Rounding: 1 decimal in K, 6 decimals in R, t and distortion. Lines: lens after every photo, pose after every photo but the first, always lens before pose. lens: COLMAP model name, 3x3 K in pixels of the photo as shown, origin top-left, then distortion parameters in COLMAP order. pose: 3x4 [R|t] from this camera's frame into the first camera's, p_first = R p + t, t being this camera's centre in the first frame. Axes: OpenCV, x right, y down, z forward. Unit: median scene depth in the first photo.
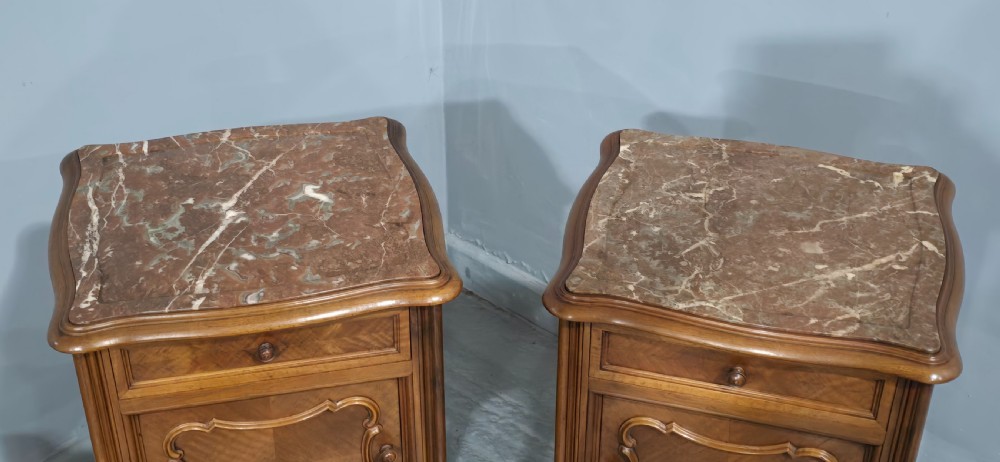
lens RADIAL K [[1323.2, 0, 500.0], [0, 1323.2, 231.0], [0, 0, 1]] dist [0.220936, -0.839786]
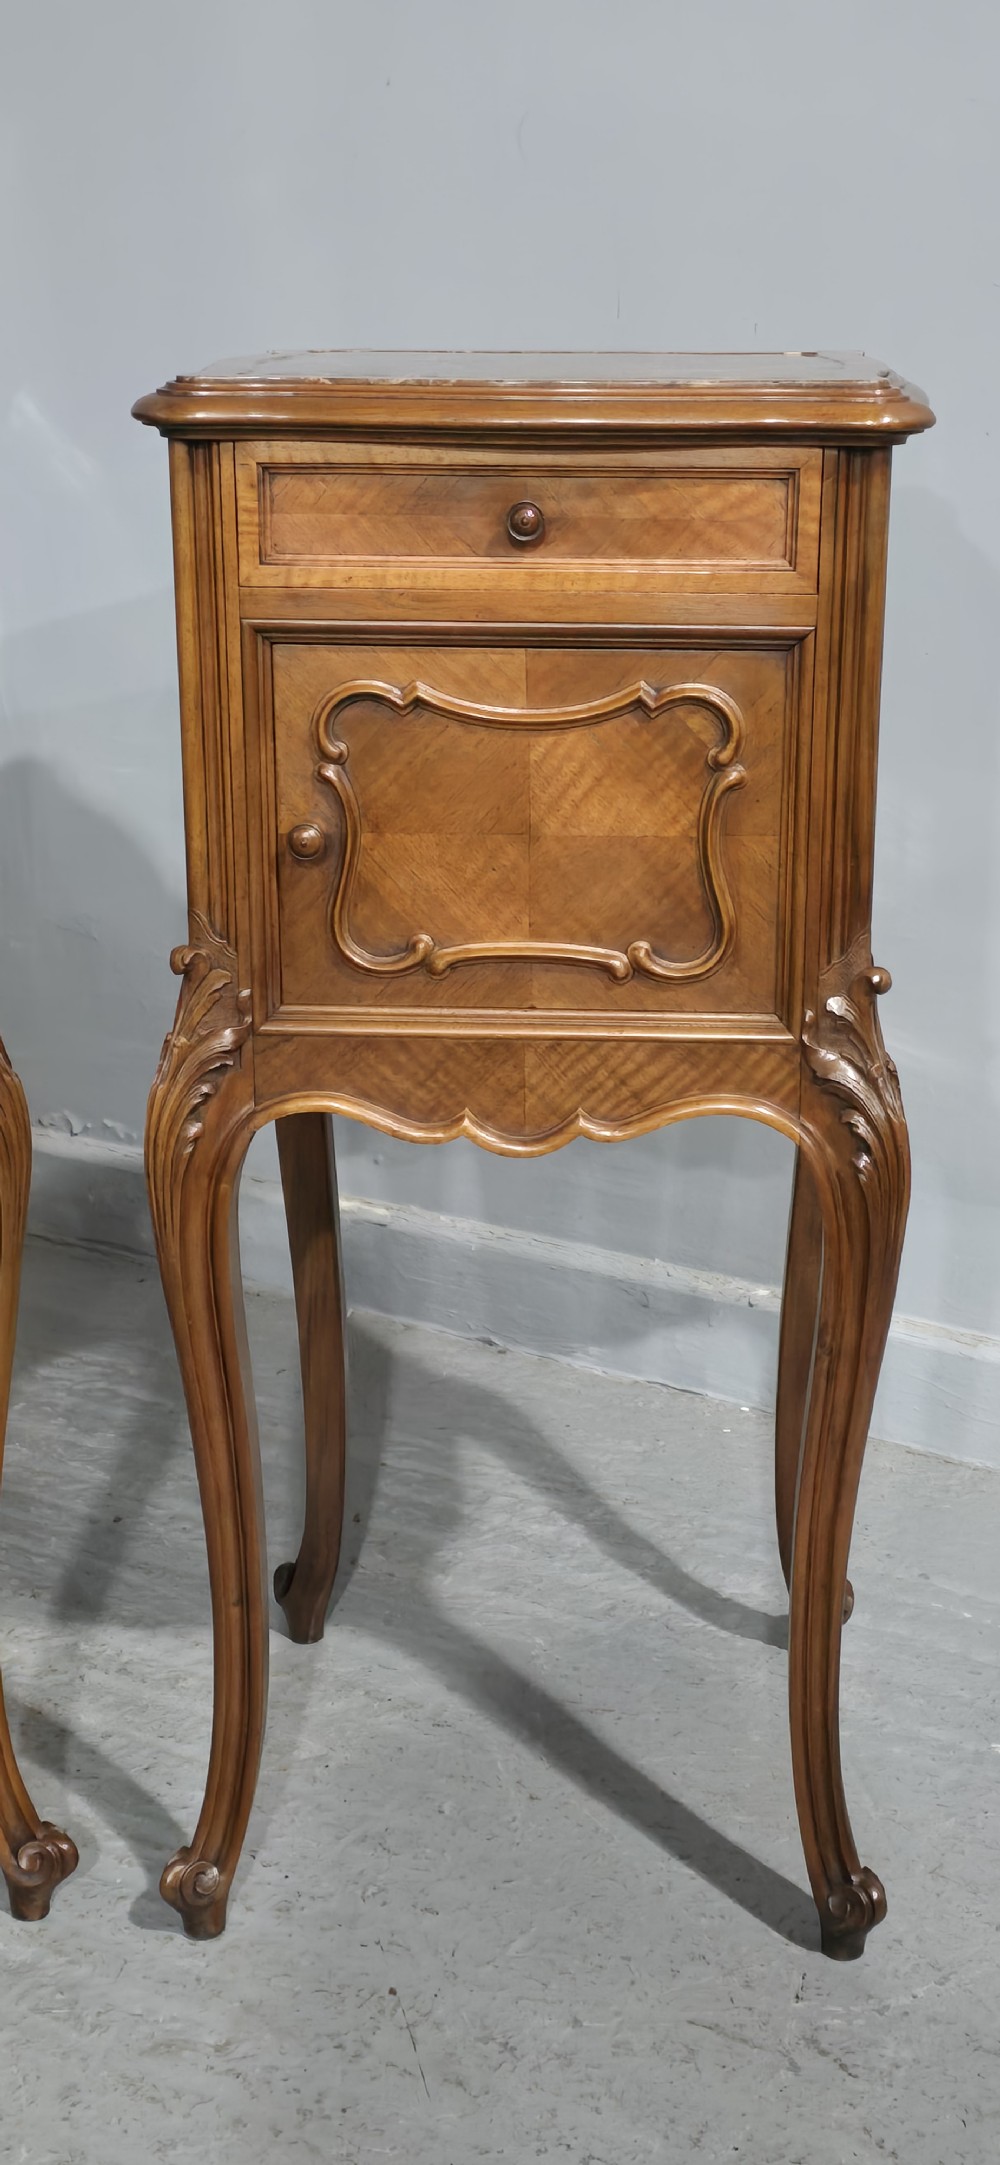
lens RADIAL K [[2864.8, 0, 530.4], [0, 2864.8, 1065.1], [0, 0, 1]] dist [0.220936, -0.839786]
pose [[0.982429, -0.059990, 0.176733, -0.027525], [0.107514, 0.955939, -0.273170, 0.572240], [-0.152559, 0.287372, 0.945591, 0.009250]]
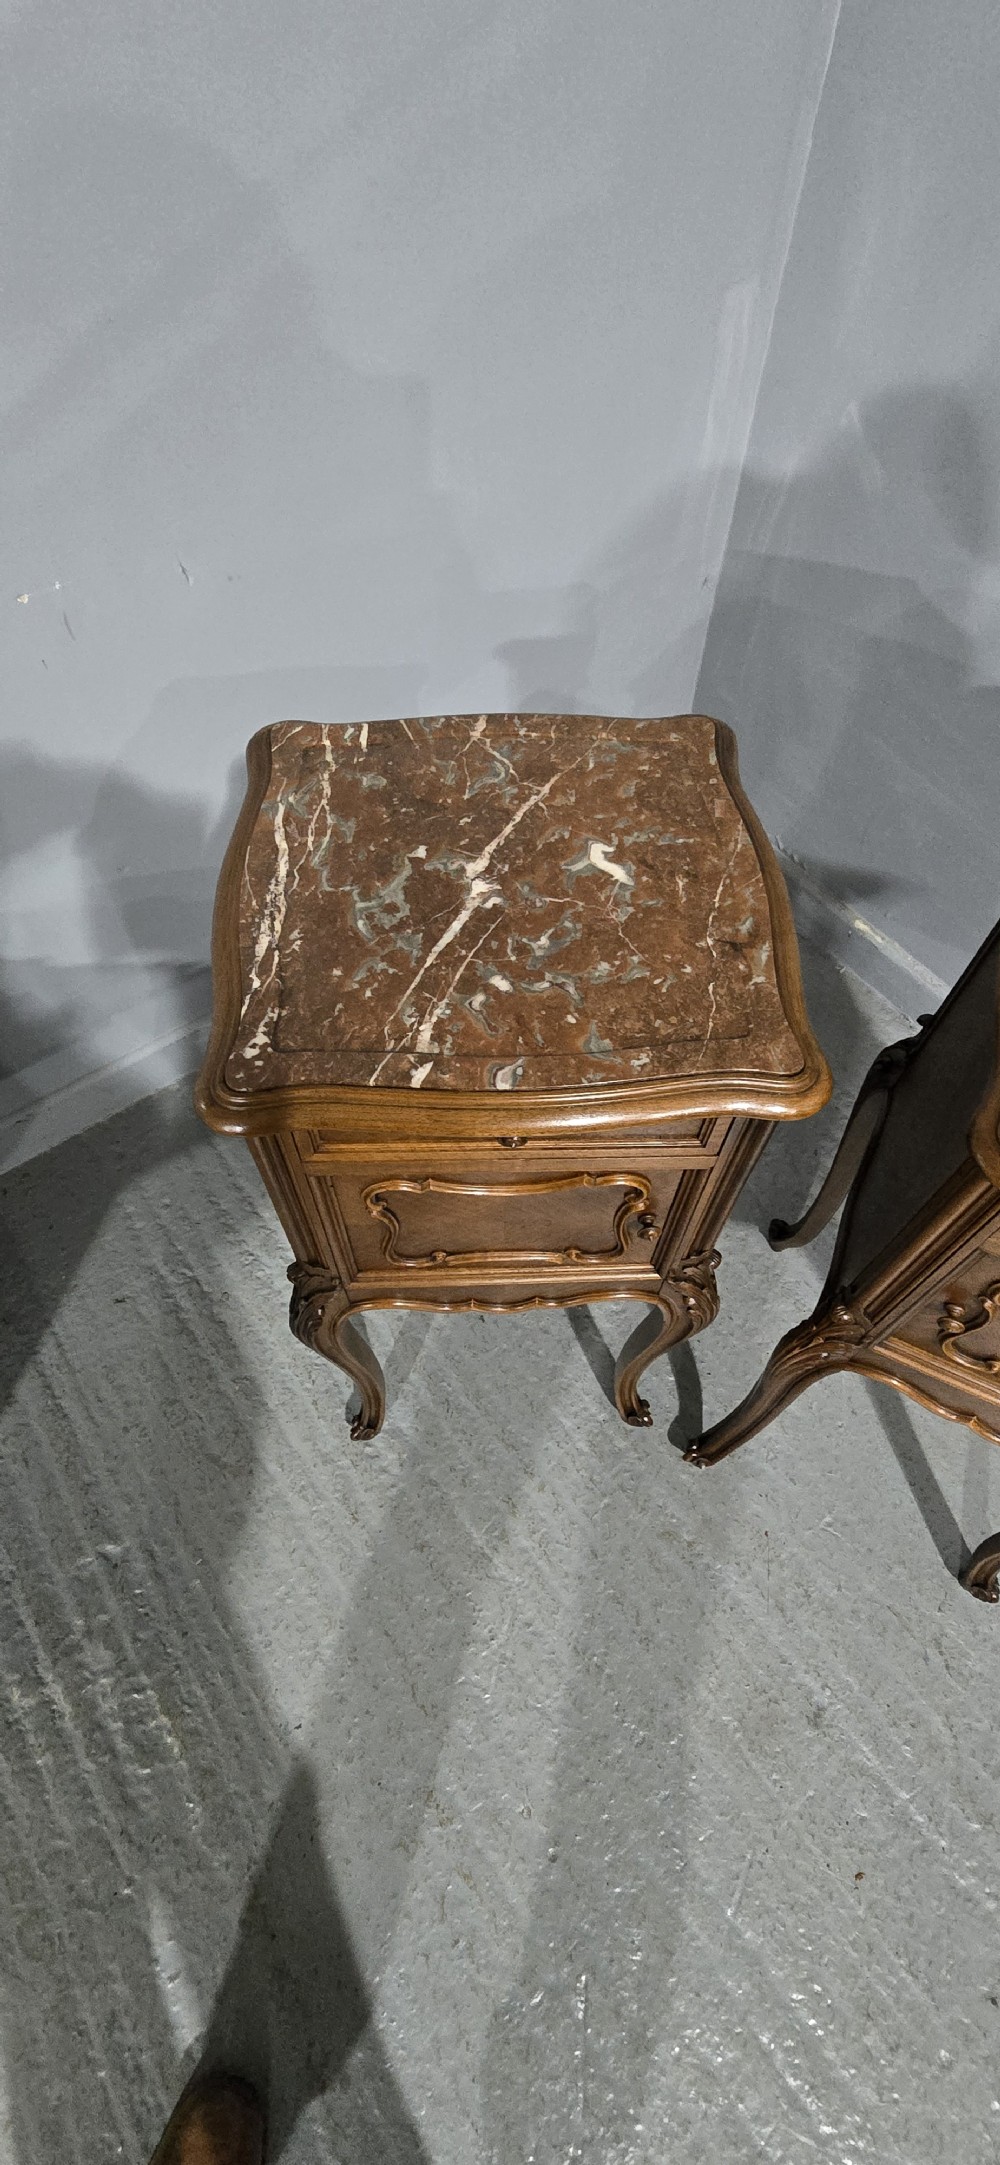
lens RADIAL K [[937.1, 0, 492.8], [0, 937.1, 1097.6], [0, 0, 1]] dist [-0.002864, 0.000617]
pose [[0.981802, 0.165323, -0.093455, -0.138199], [-0.110921, 0.898645, 0.424422, -0.118757], [0.154149, -0.406332, 0.900629, 0.557011]]
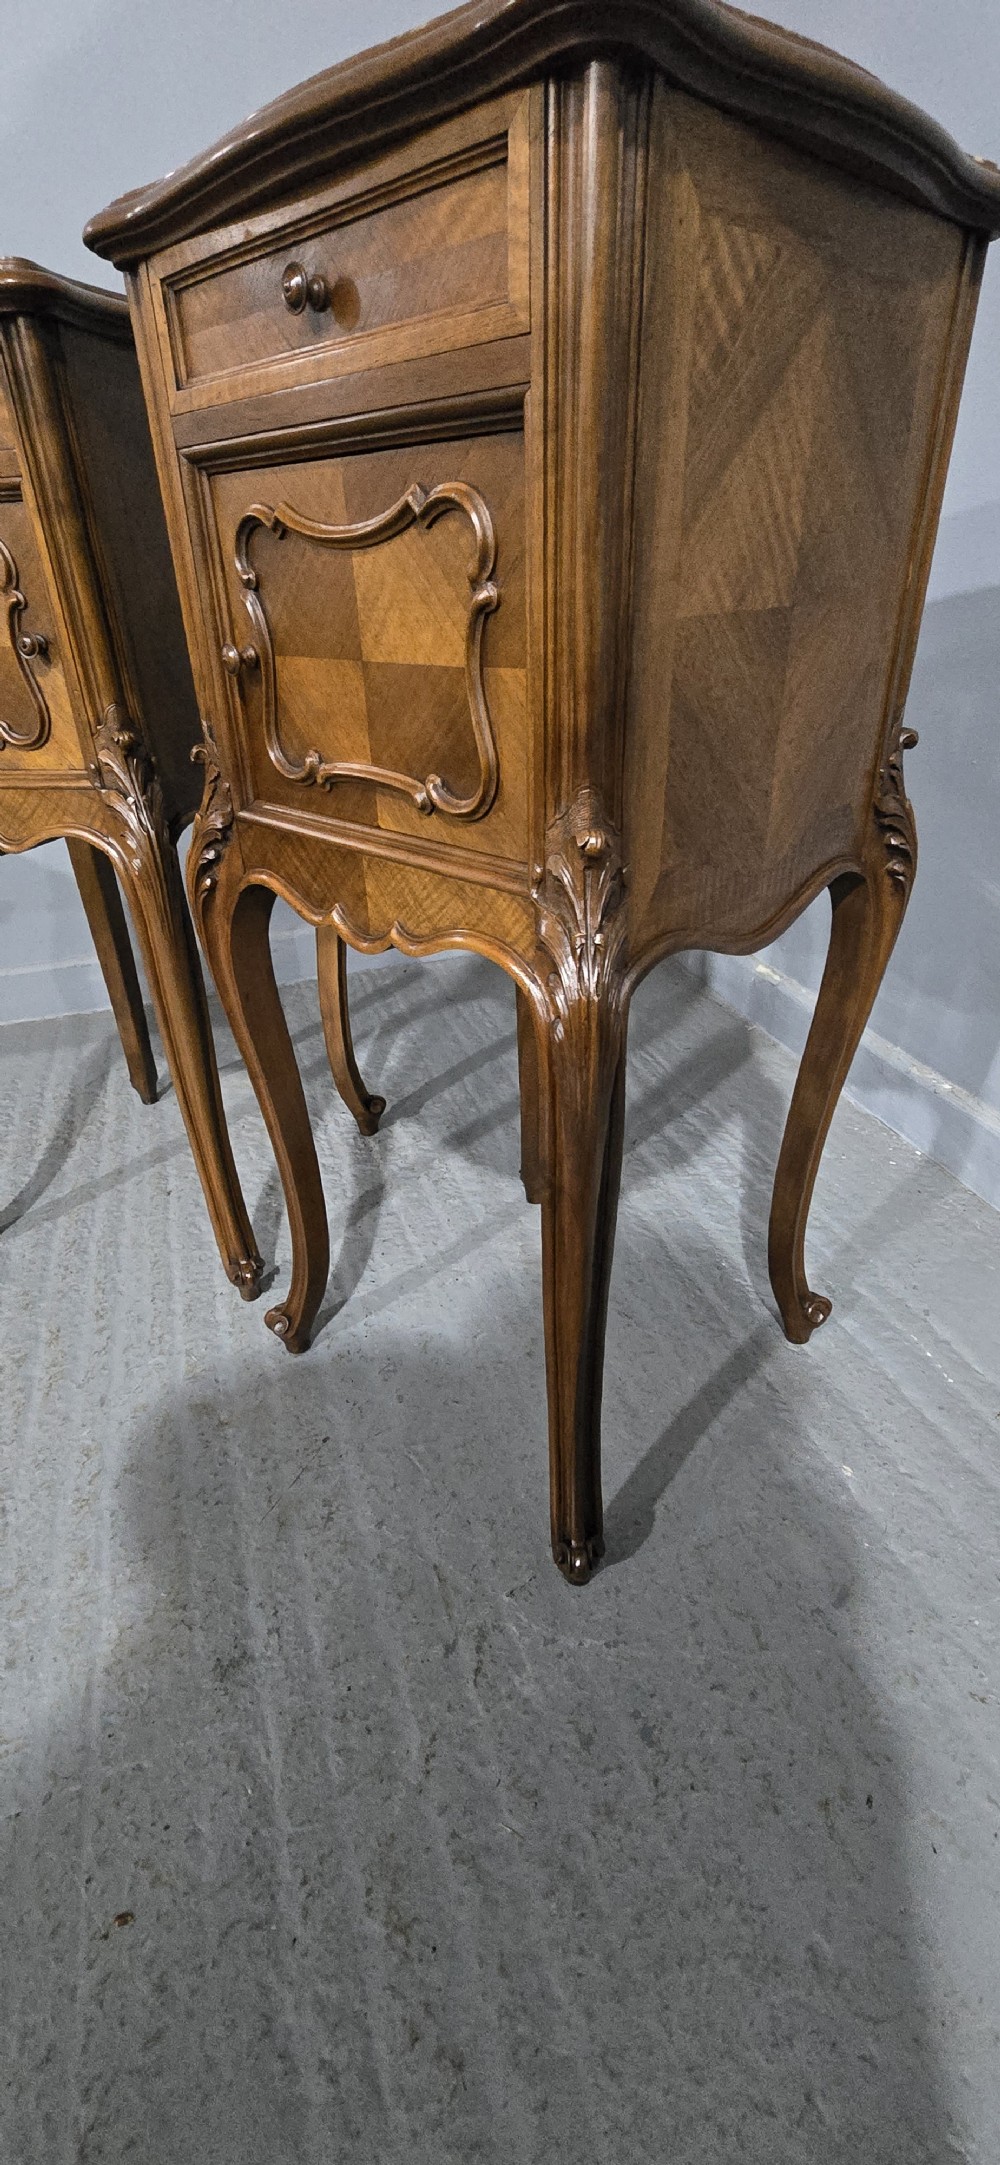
lens RADIAL K [[937.1, 0, 492.8], [0, 937.1, 1097.6], [0, 0, 1]] dist [-0.002864, 0.000617]
pose [[0.867262, 0.218454, -0.447365, 0.426453], [-0.241290, 0.970434, 0.006109, 0.353477], [0.435472, 0.102646, 0.894331, 0.702326]]
